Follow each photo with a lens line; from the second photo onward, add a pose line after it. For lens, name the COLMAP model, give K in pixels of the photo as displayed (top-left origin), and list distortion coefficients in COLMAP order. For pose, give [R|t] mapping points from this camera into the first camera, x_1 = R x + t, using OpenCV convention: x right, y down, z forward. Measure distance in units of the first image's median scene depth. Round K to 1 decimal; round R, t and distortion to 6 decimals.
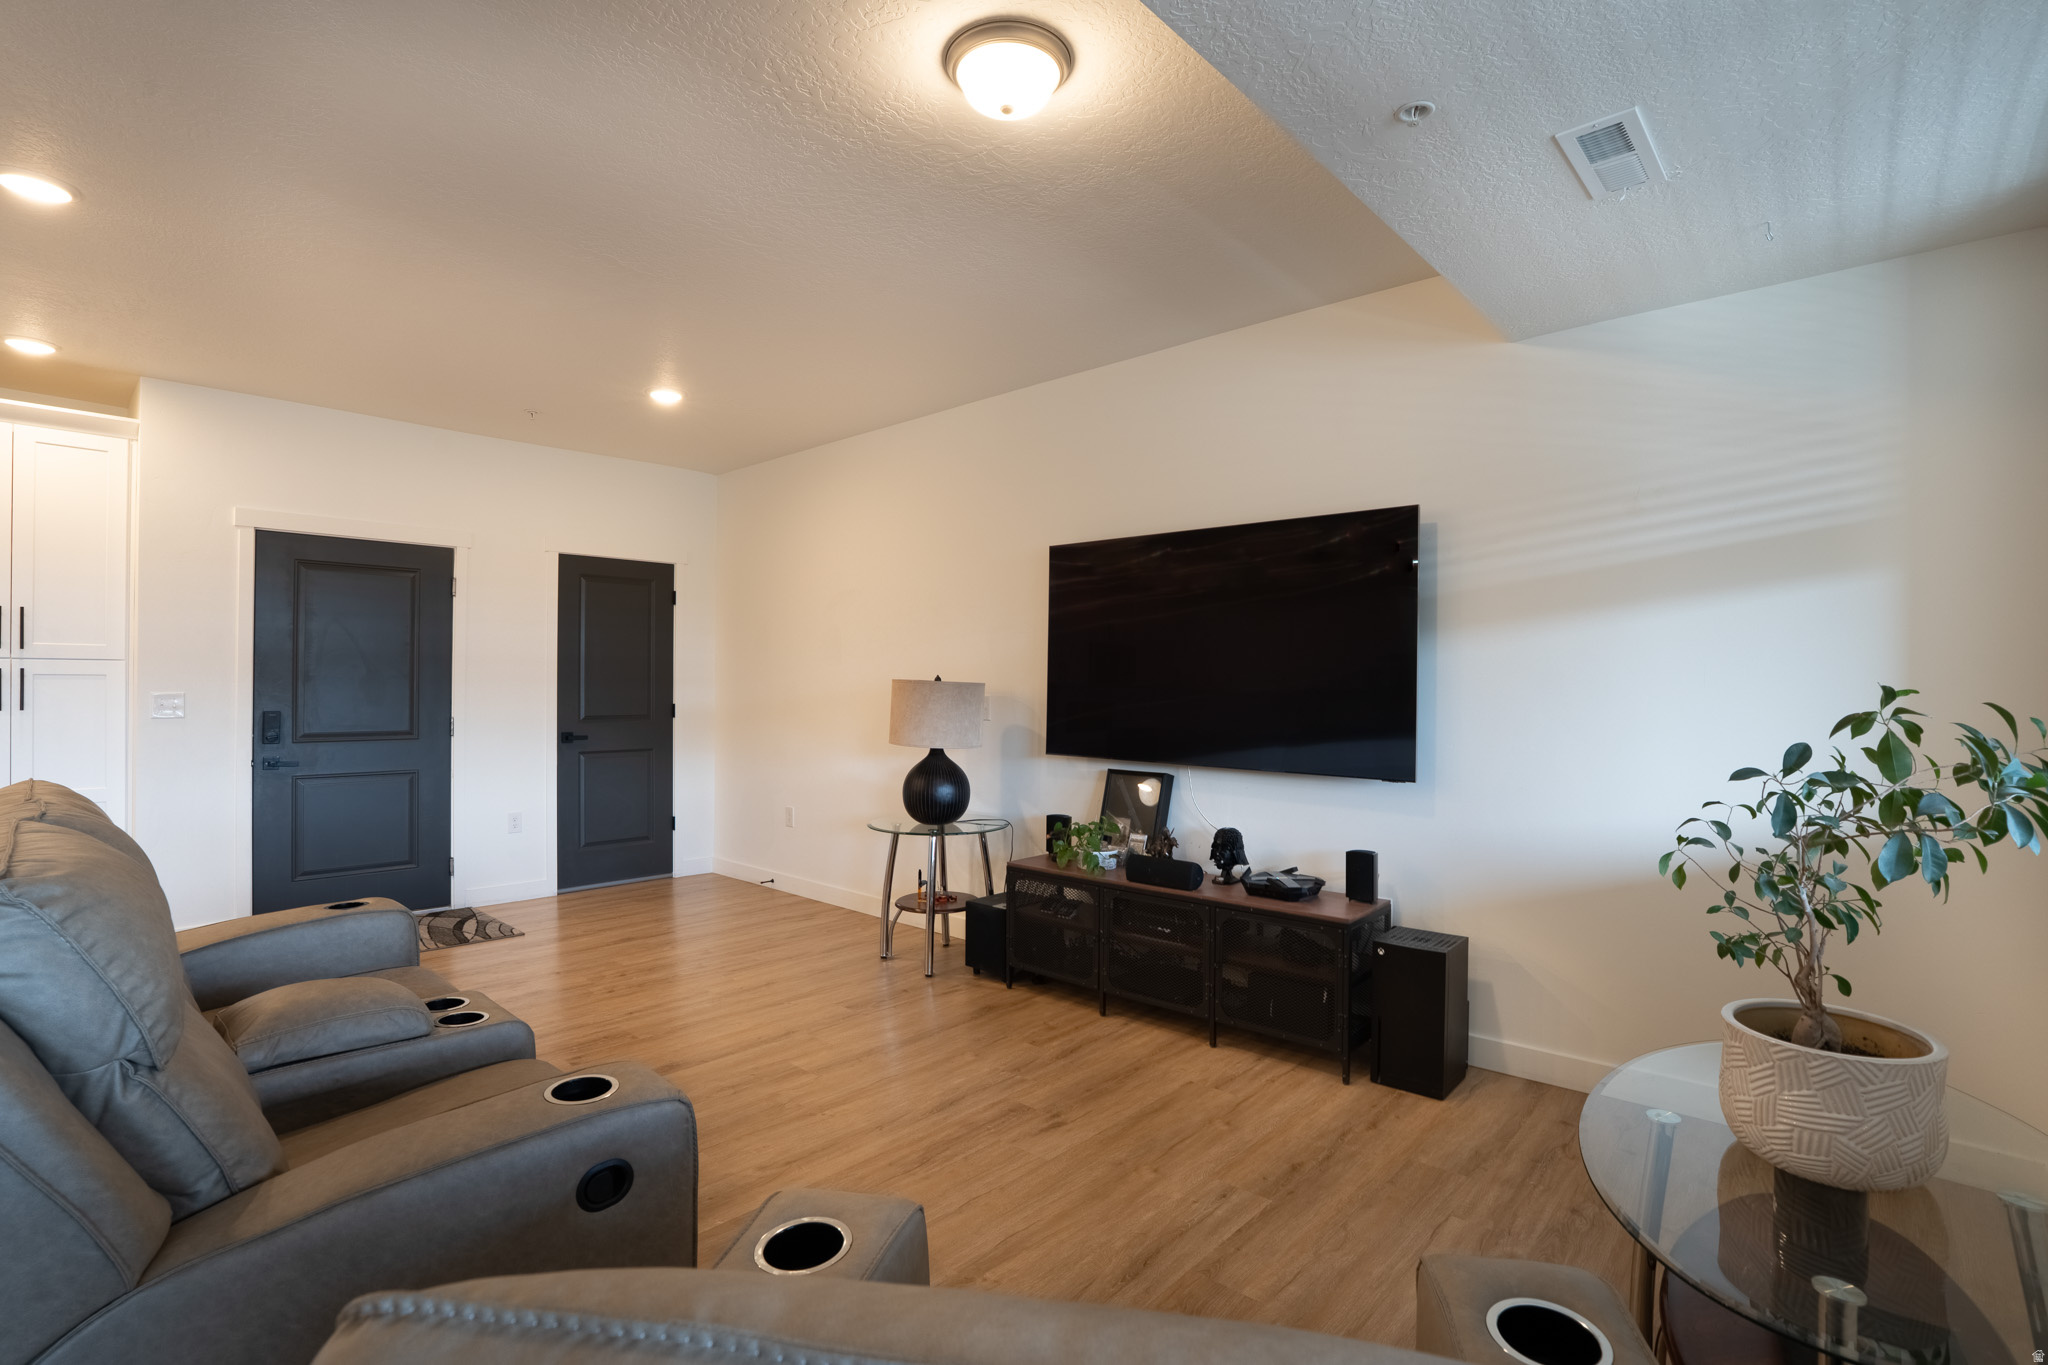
lens RADIAL K [[952.3, 0, 1011.6], [0, 952.3, 686.8], [0, 0, 1]] dist [-0.040317, 0.007606]
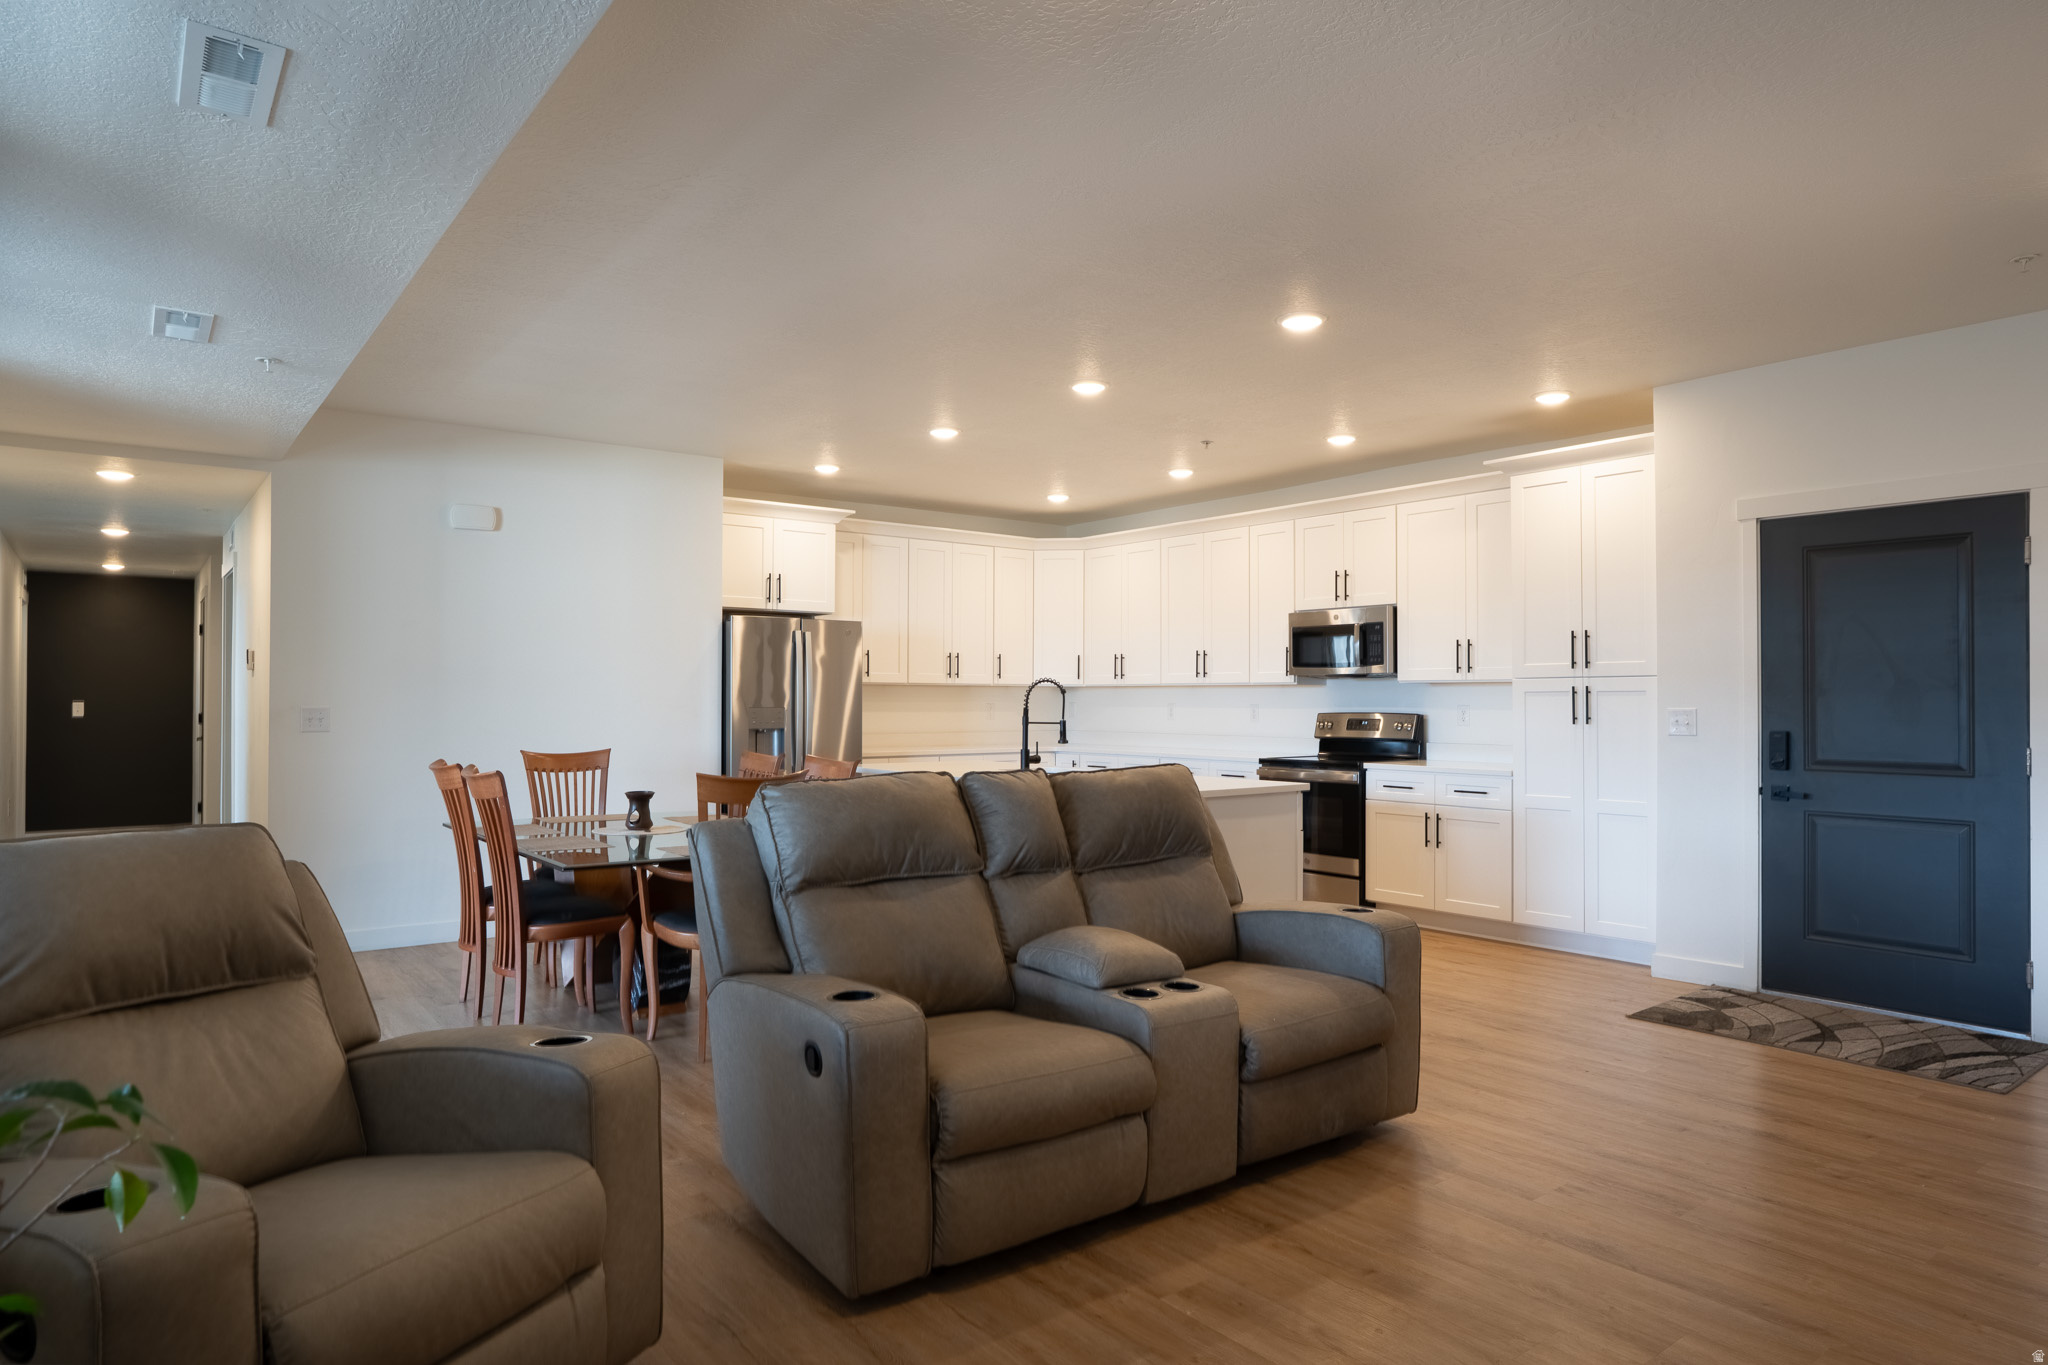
lens RADIAL K [[1216.3, 0, 1026.6], [0, 1216.3, 690.9], [0, 0, 1]] dist [-0.006571, -0.000406]
pose [[-0.164696, -0.013884, -0.986247, 0.368179], [0.000646, 0.999899, -0.014184, 0.004409], [0.986344, -0.002973, -0.164671, 0.458085]]
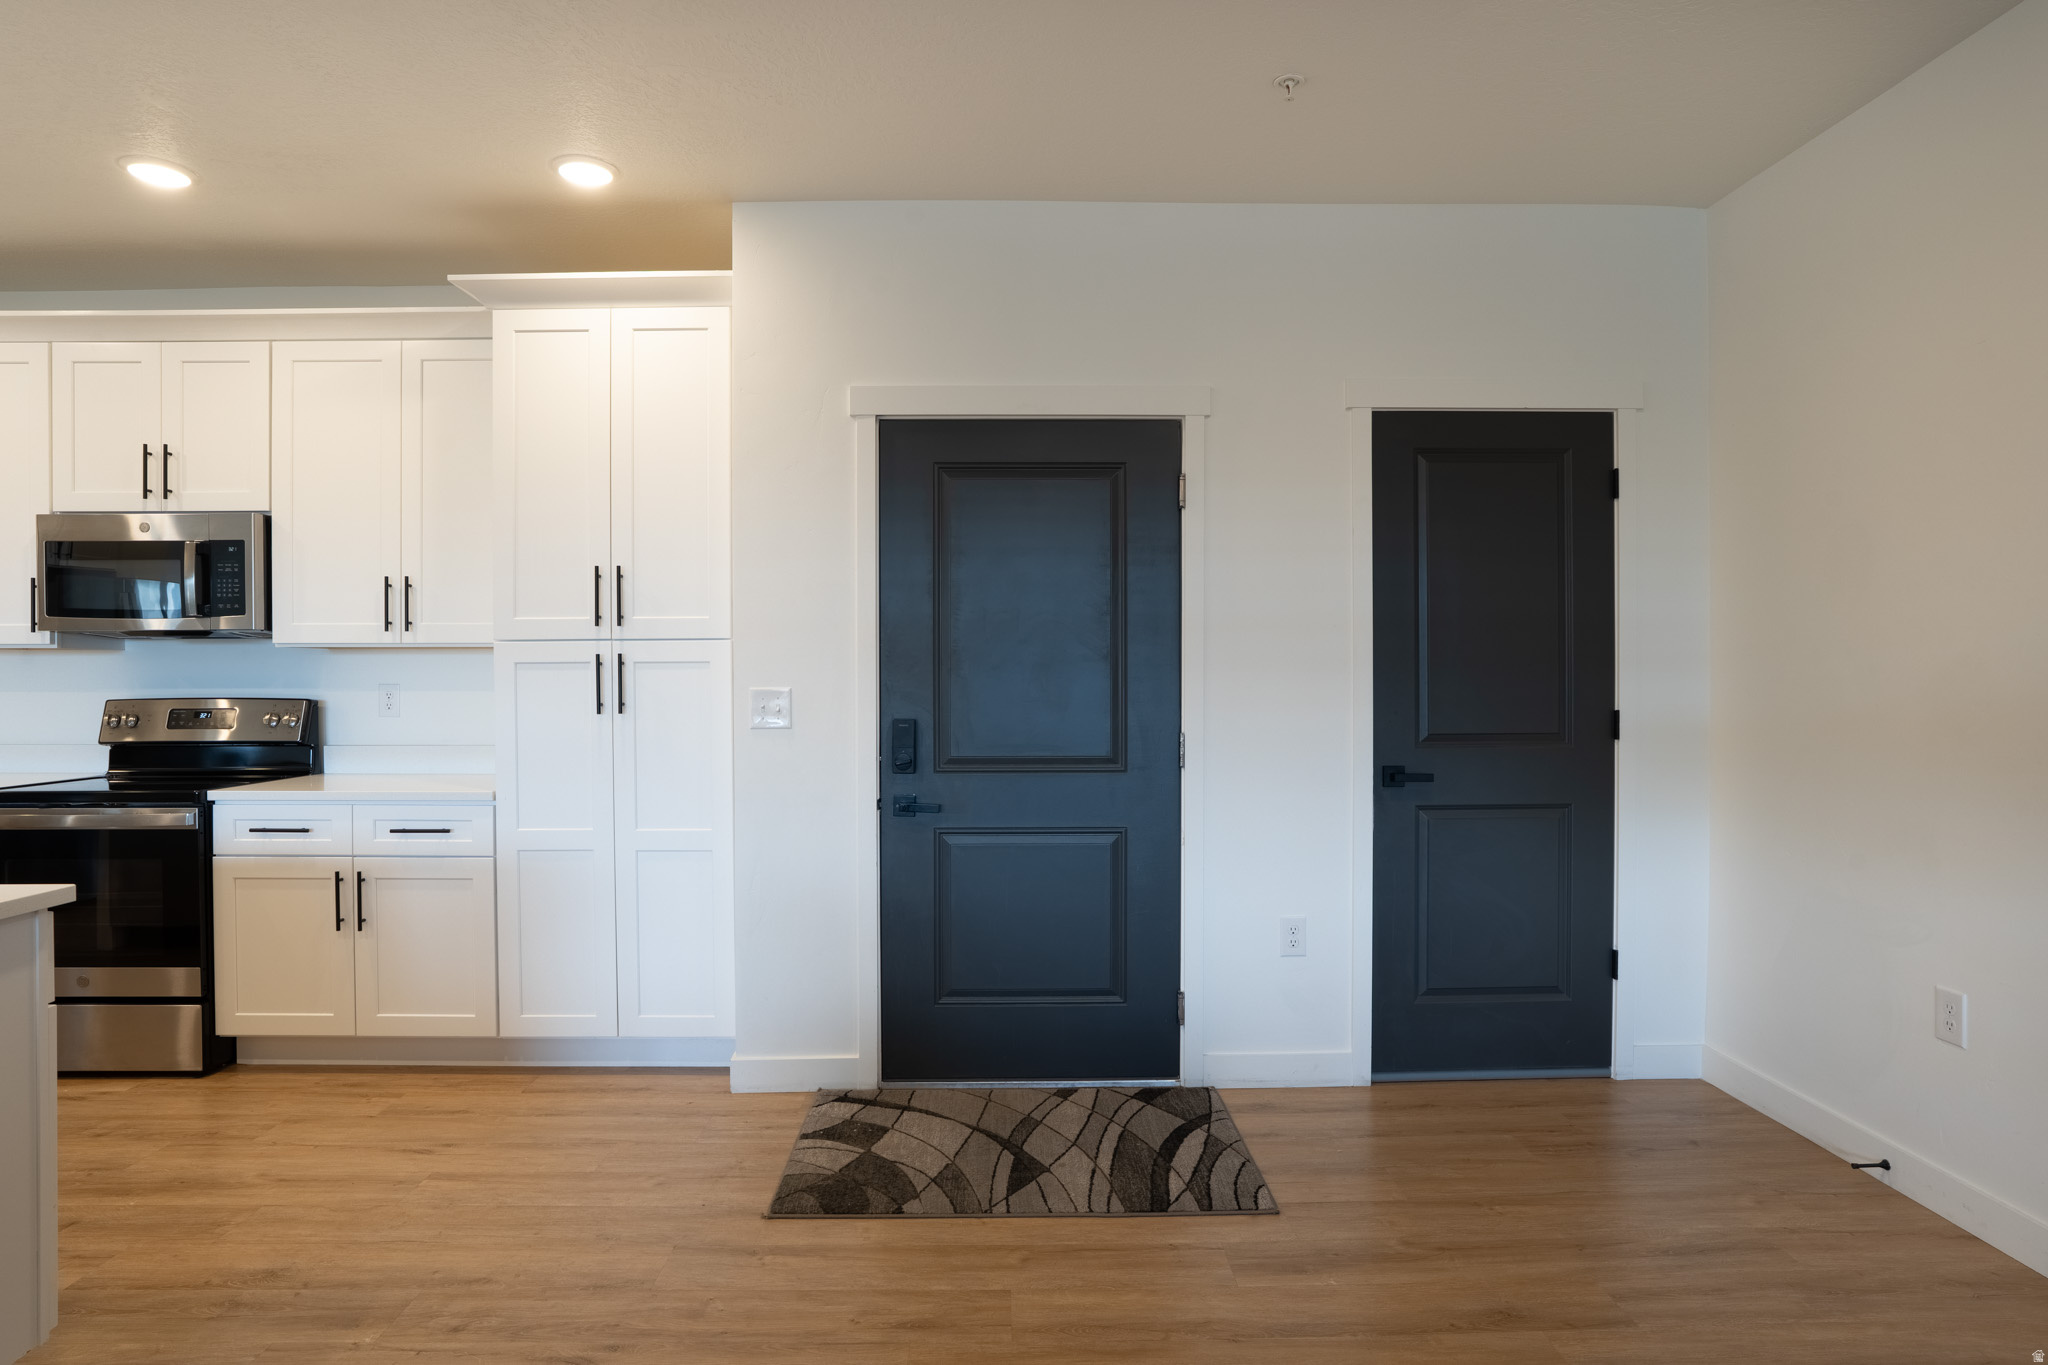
lens RADIAL K [[1126.7, 0, 1008.5], [0, 1126.7, 688.2], [0, 0, 1]] dist [-0.031107, 0.008843]
pose [[0.683726, -0.000261, -0.729738, -0.196127], [0.006909, 0.999957, 0.006116, 0.002056], [0.729706, -0.009224, 0.683699, 0.498342]]
